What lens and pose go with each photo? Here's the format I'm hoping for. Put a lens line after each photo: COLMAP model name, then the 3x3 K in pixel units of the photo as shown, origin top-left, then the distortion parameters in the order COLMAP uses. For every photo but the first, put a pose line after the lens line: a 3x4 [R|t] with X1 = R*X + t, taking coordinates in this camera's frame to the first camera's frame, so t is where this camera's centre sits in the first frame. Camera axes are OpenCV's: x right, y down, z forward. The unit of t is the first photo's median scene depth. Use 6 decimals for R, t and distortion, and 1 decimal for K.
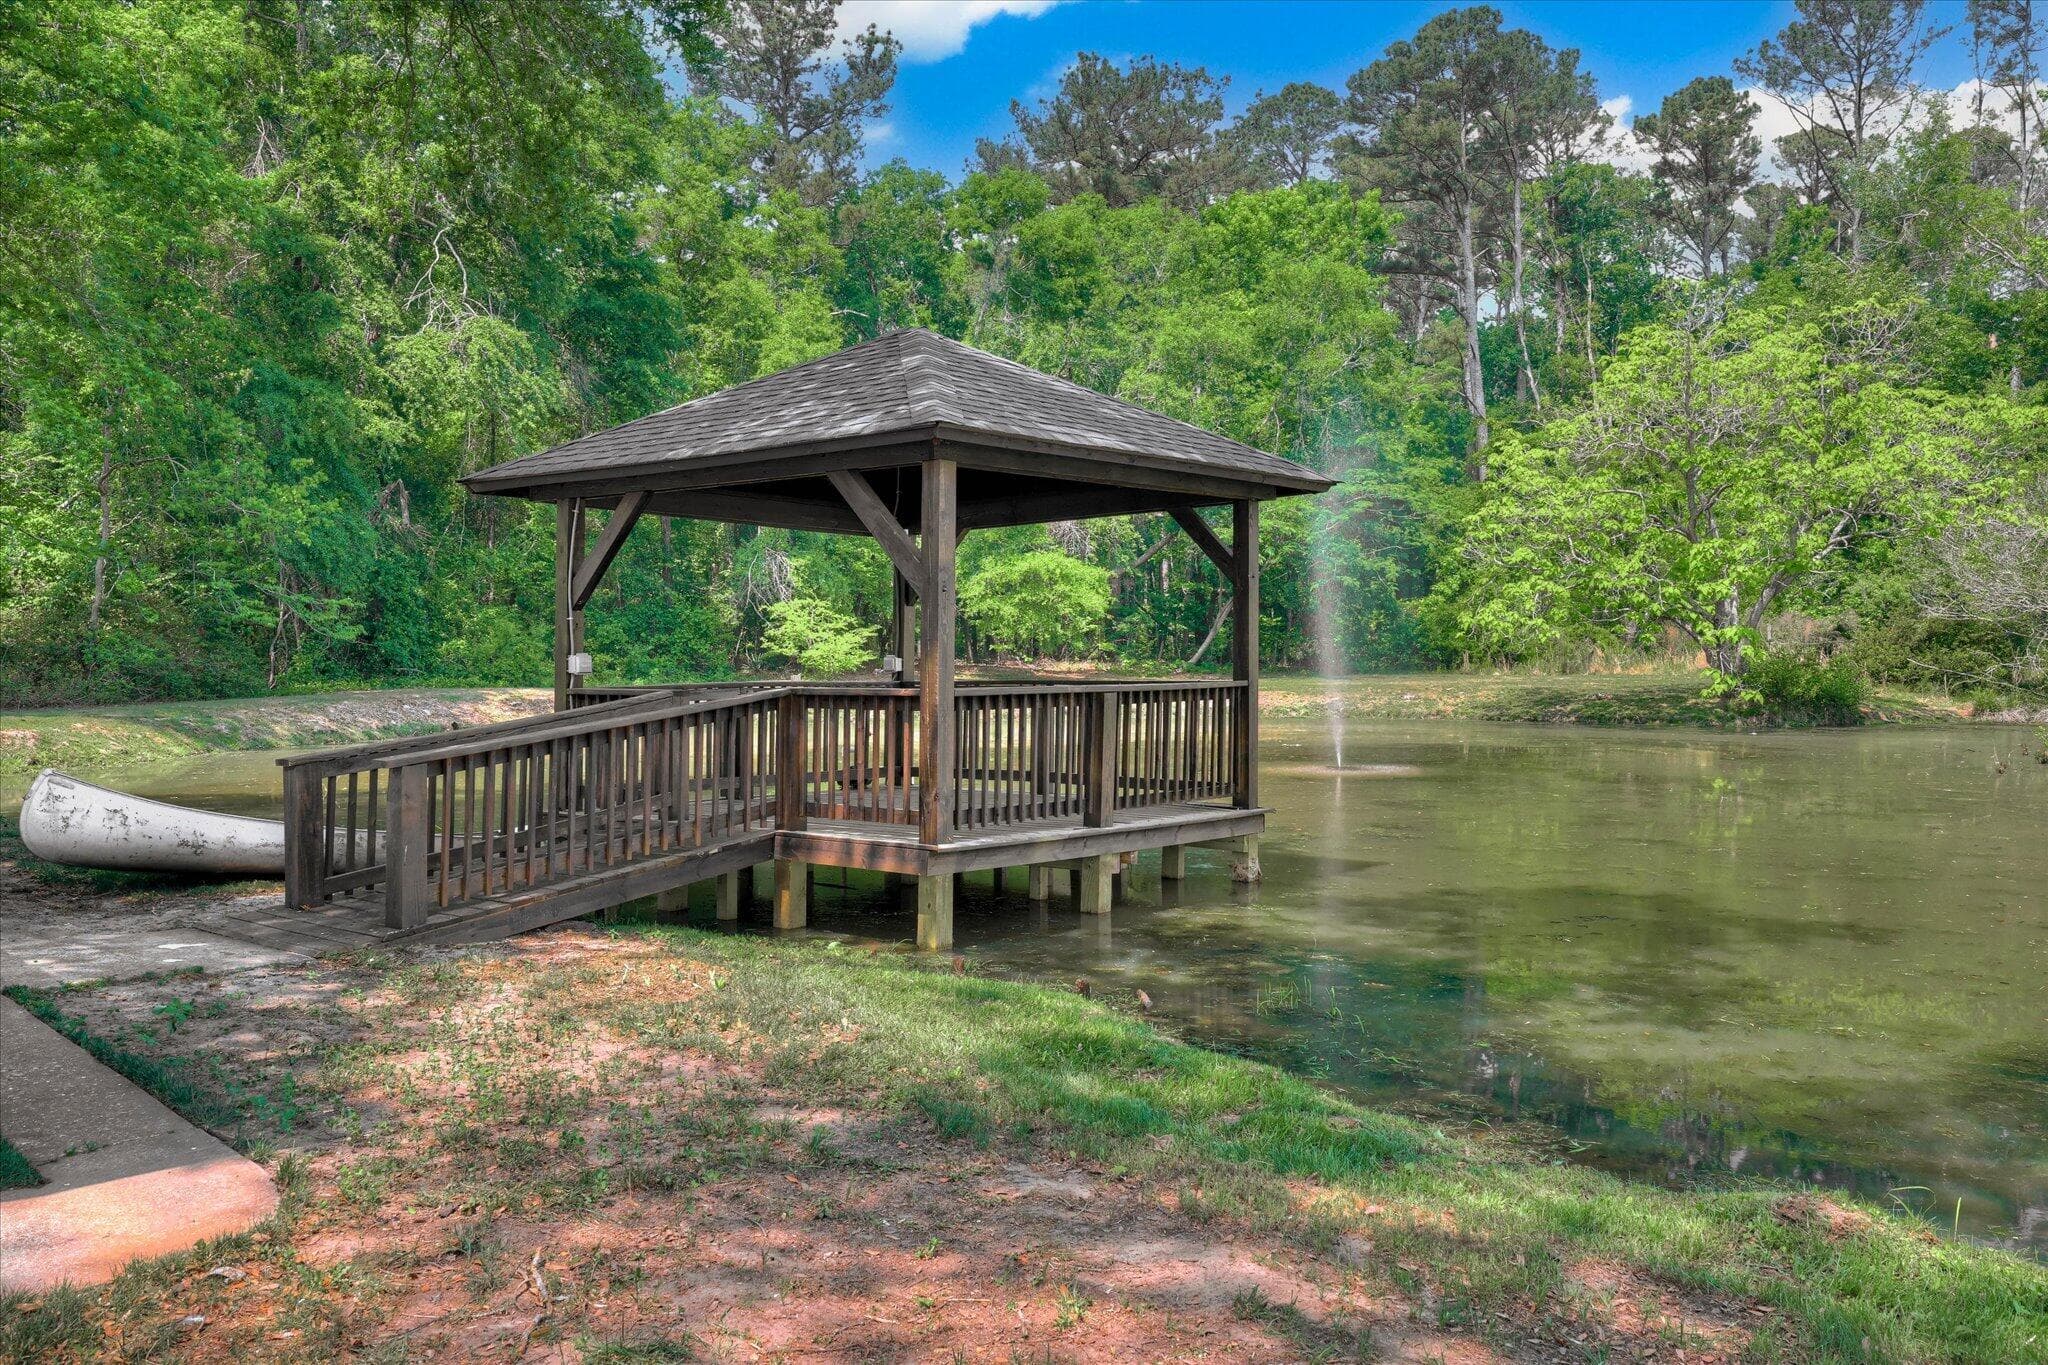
lens RADIAL K [[1440.8, 0, 1024.0], [0, 1440.8, 682.5], [0, 0, 1]] dist [-0.000737, 0.006267]
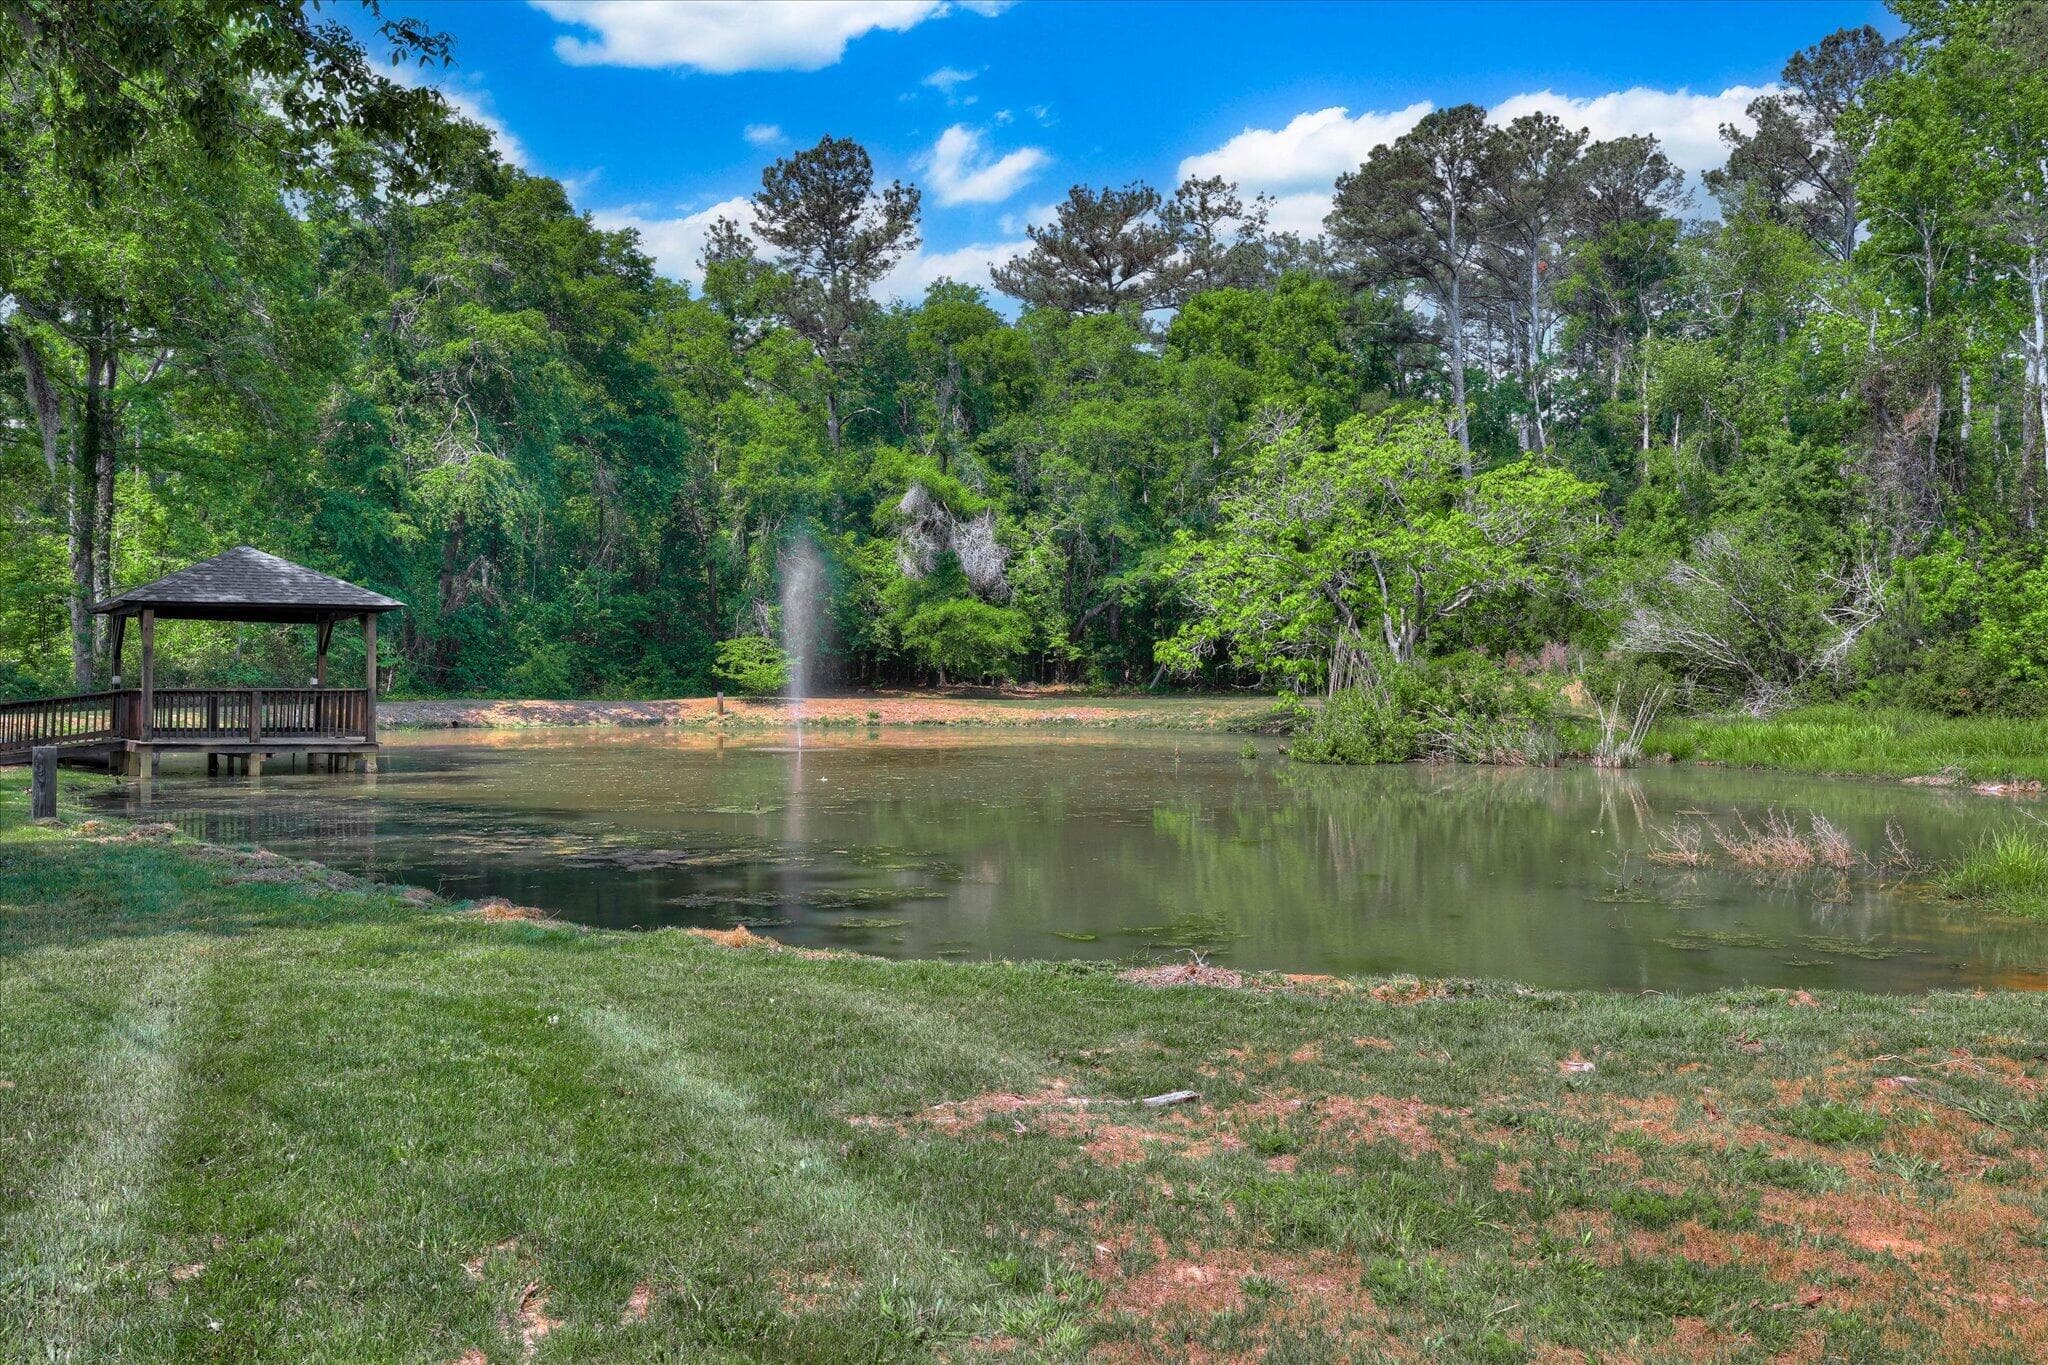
lens RADIAL K [[1417.9, 0, 1030.7], [0, 1417.9, 692.5], [0, 0, 1]] dist [-0.002998, 0.006868]
pose [[0.972737, 0.009982, -0.231696, 0.431661], [-0.012215, 0.999892, -0.008204, 0.002609], [0.231589, 0.010811, 0.972754, -0.255938]]
